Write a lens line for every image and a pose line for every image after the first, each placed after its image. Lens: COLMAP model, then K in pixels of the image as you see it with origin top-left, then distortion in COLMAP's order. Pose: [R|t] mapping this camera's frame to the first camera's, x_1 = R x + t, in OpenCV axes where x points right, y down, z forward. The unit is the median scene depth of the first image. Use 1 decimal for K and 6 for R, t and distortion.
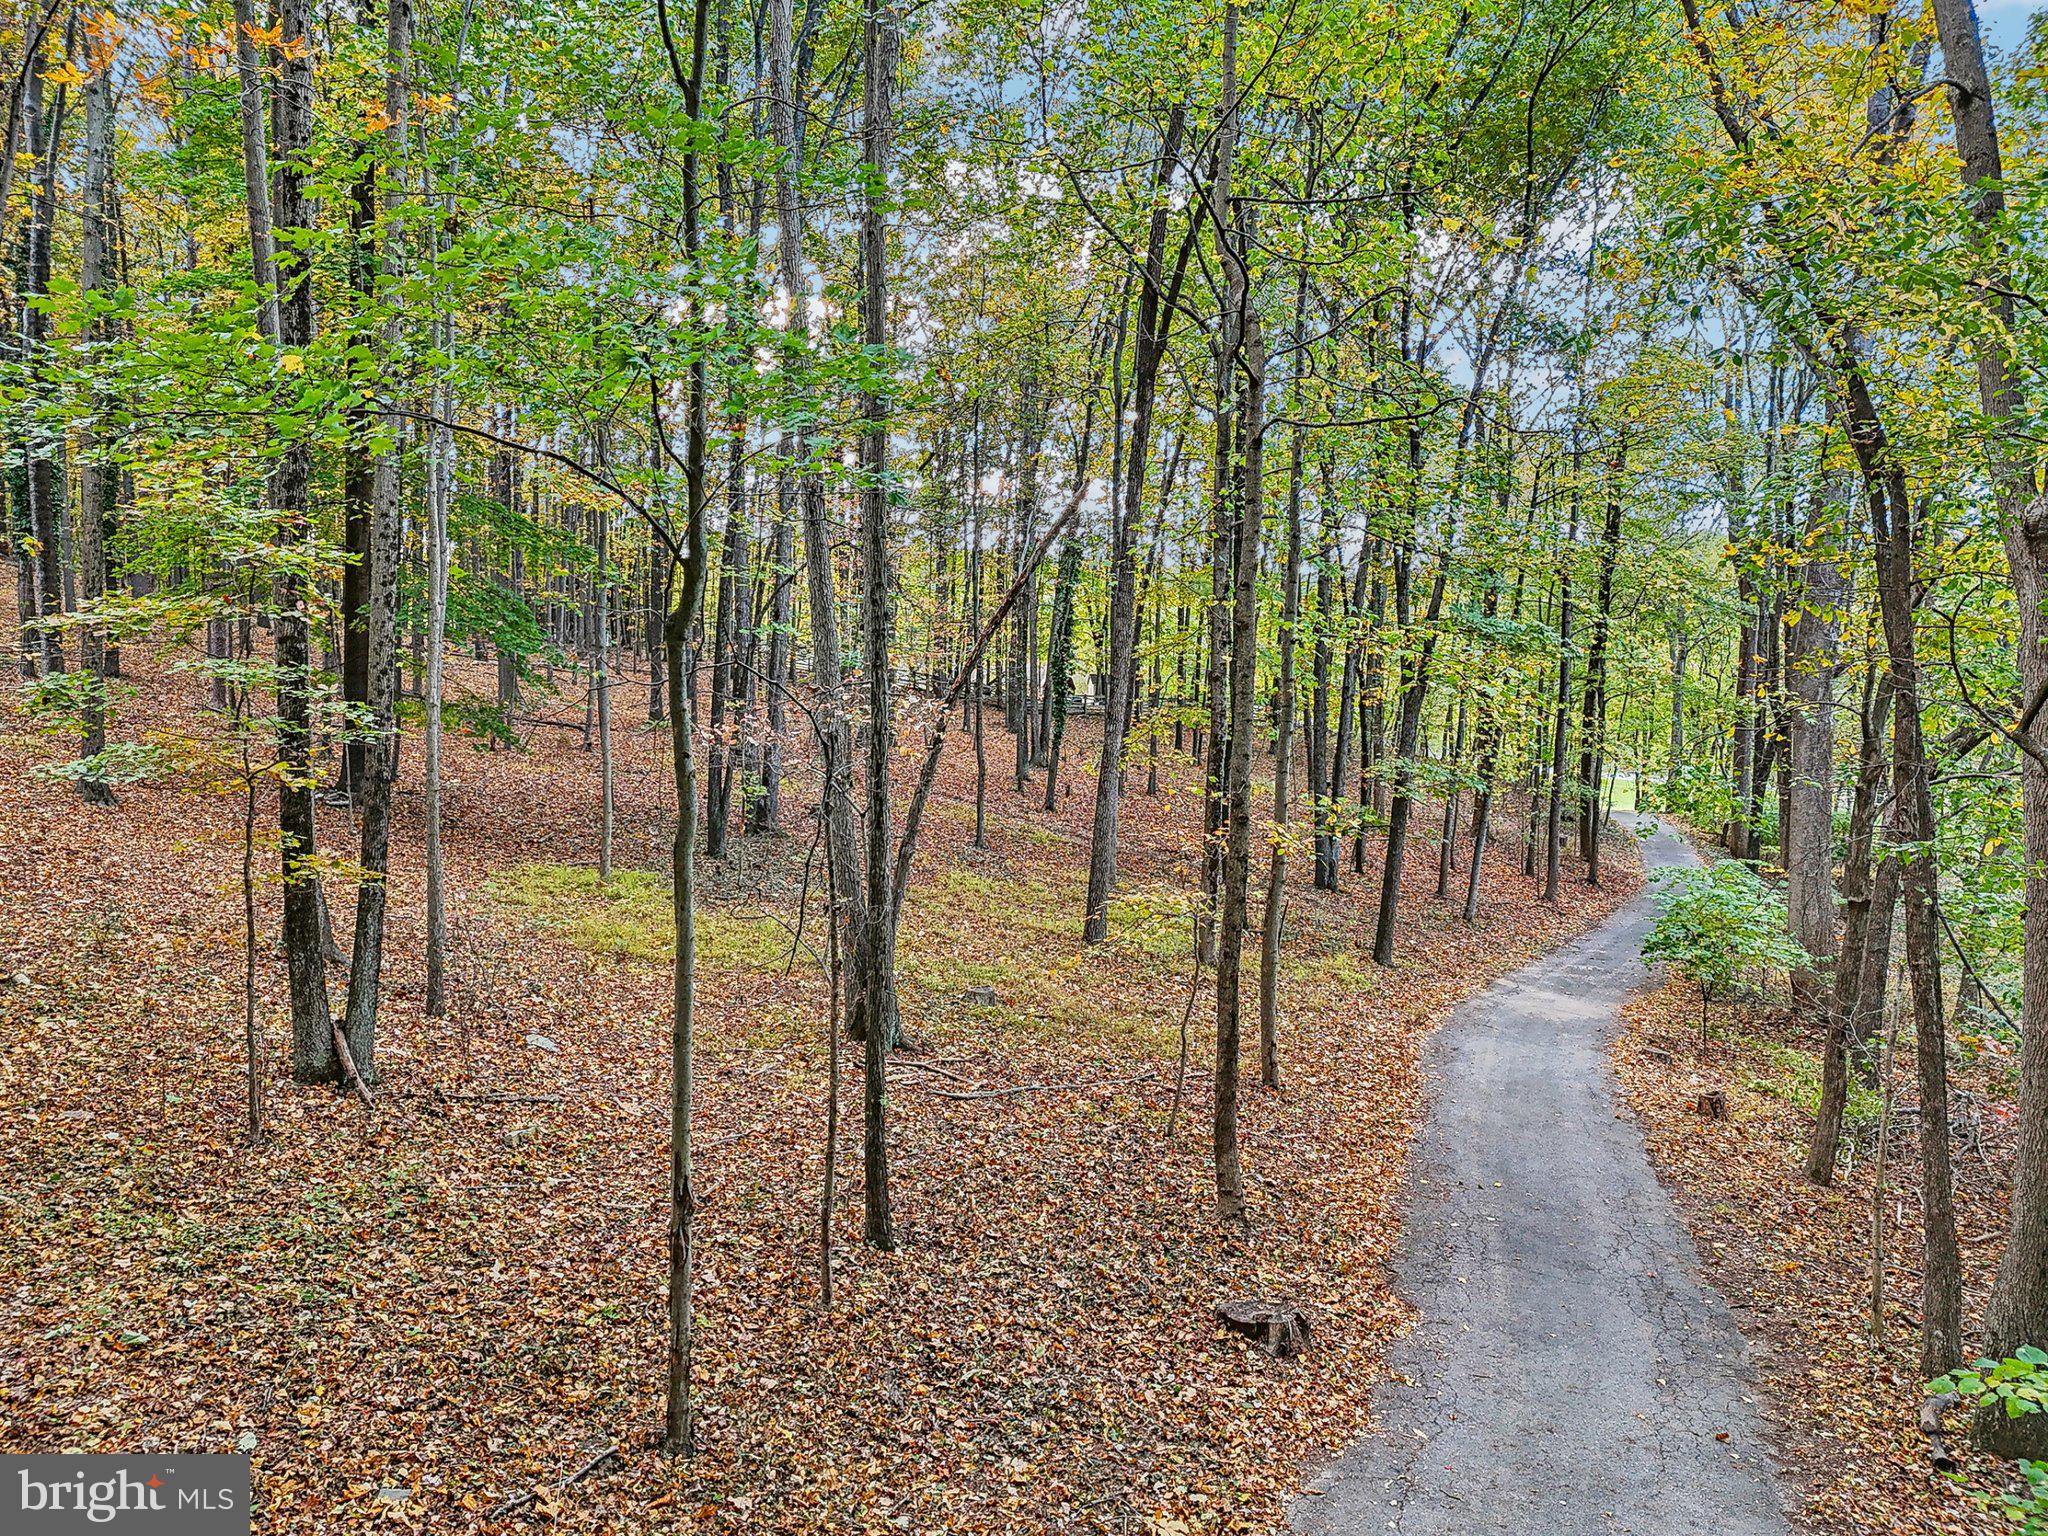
lens RADIAL K [[1542.1, 0, 1014.6], [0, 1542.1, 725.3], [0, 0, 1]] dist [0.036576, -0.001575]
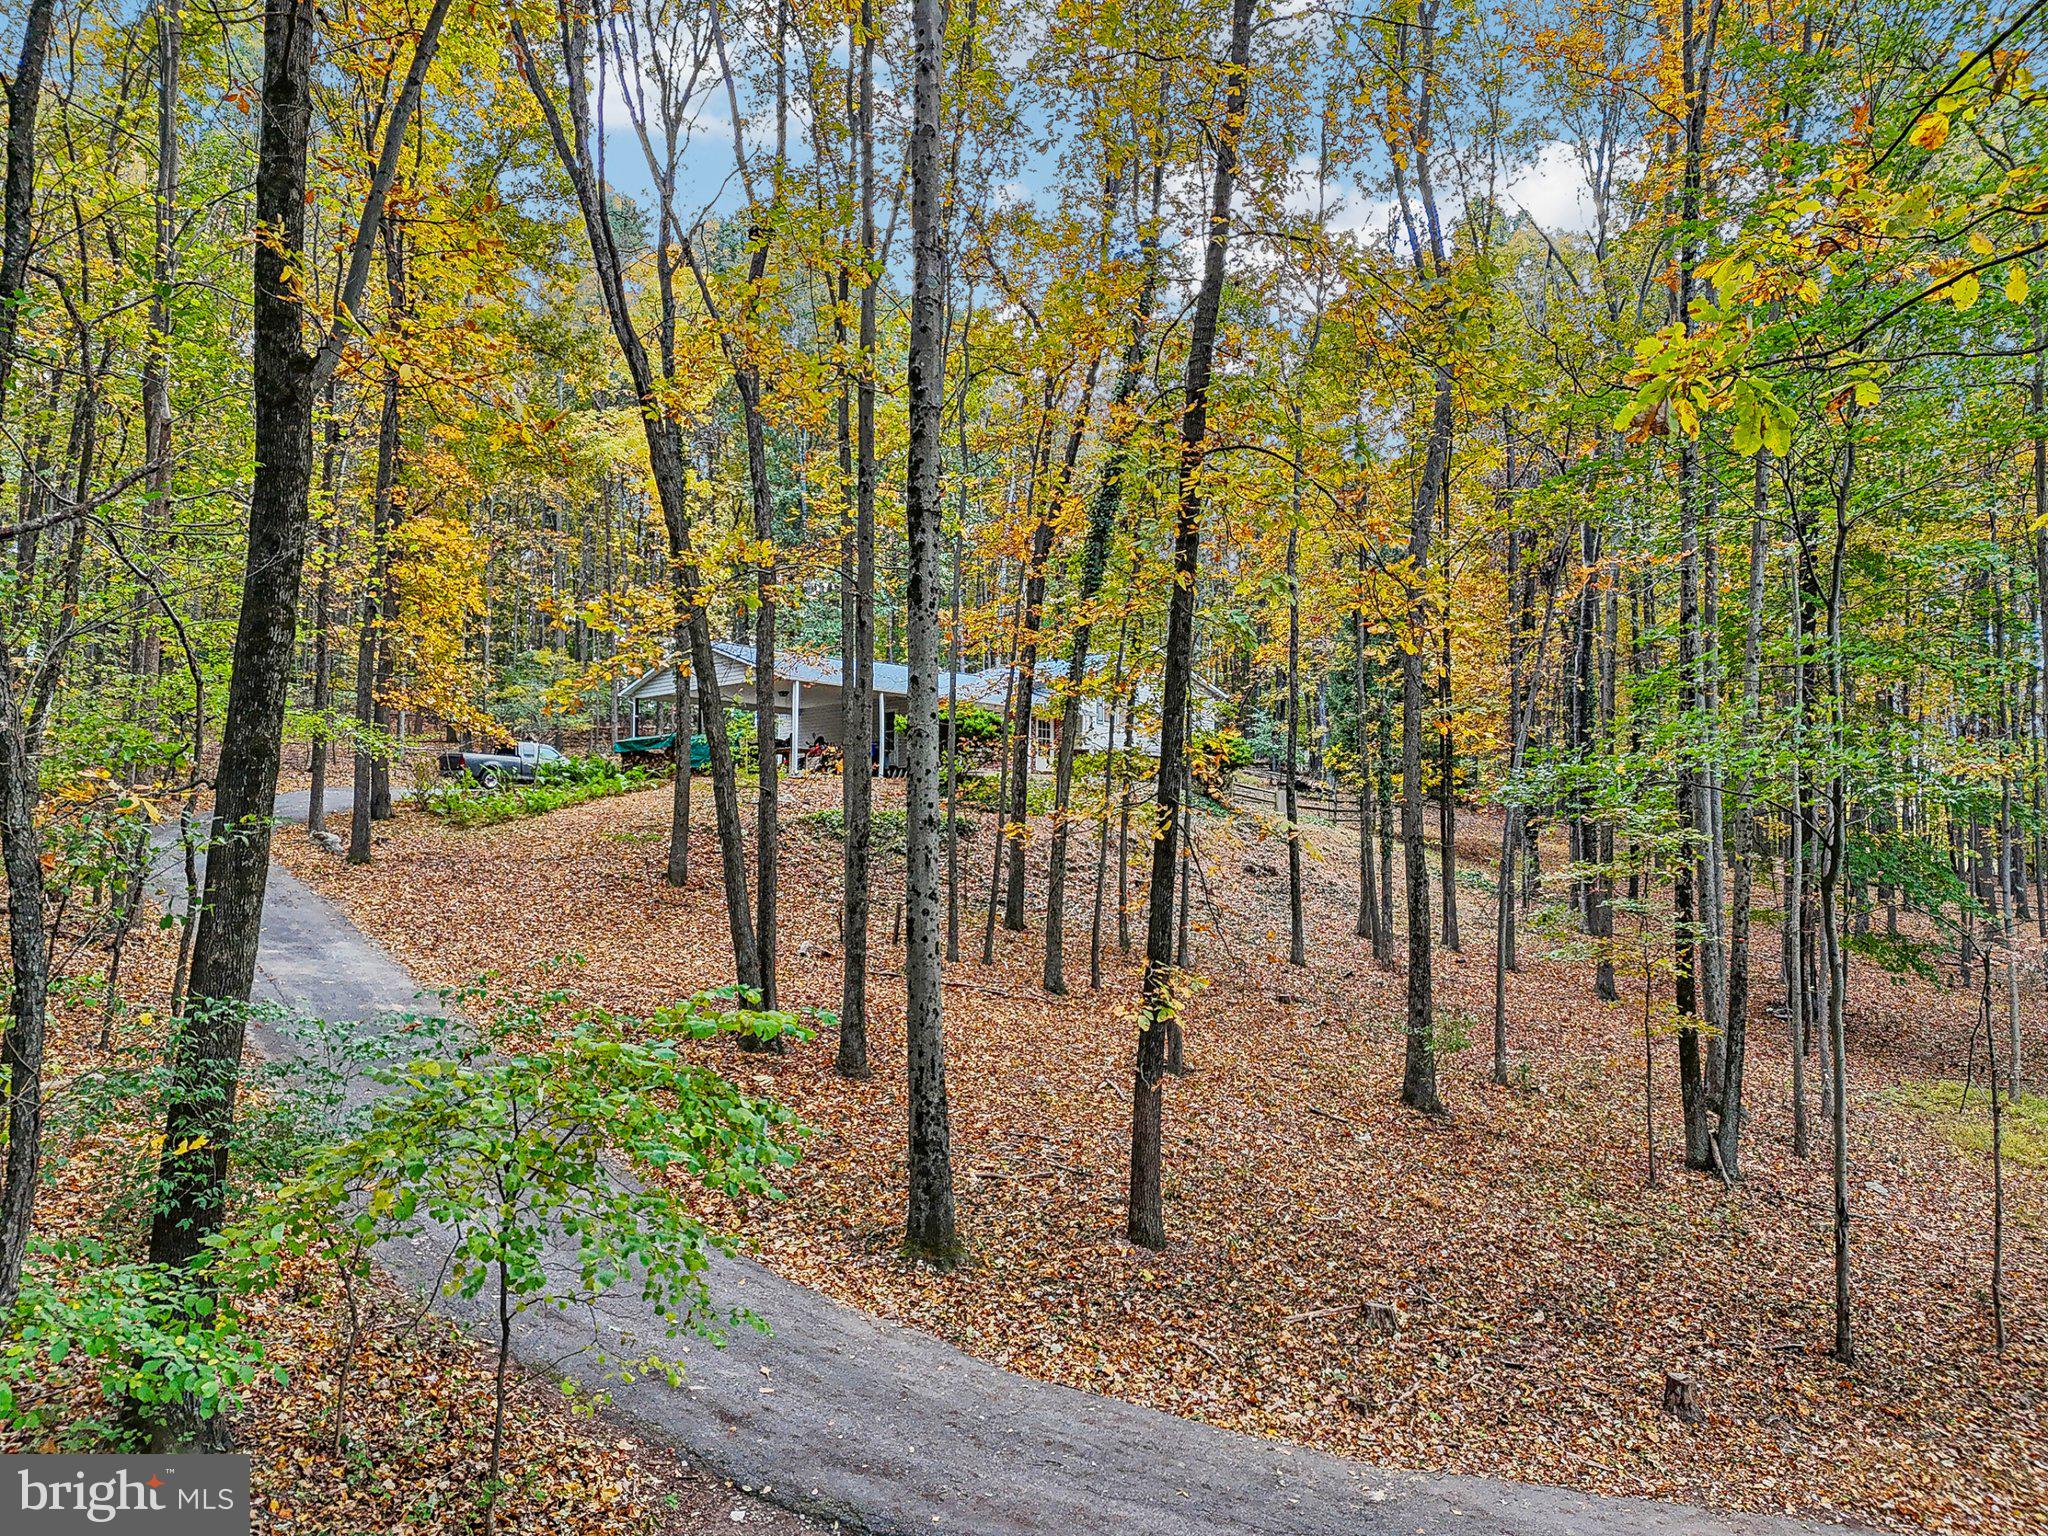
lens RADIAL K [[1542.1, 0, 1014.6], [0, 1542.1, 725.3], [0, 0, 1]] dist [0.036576, -0.001575]
pose [[0.602207, -0.068710, -0.795377, 0.421905], [-0.056532, 0.990118, -0.128335, 0.026459], [0.796336, 0.122248, 0.592372, -0.542247]]
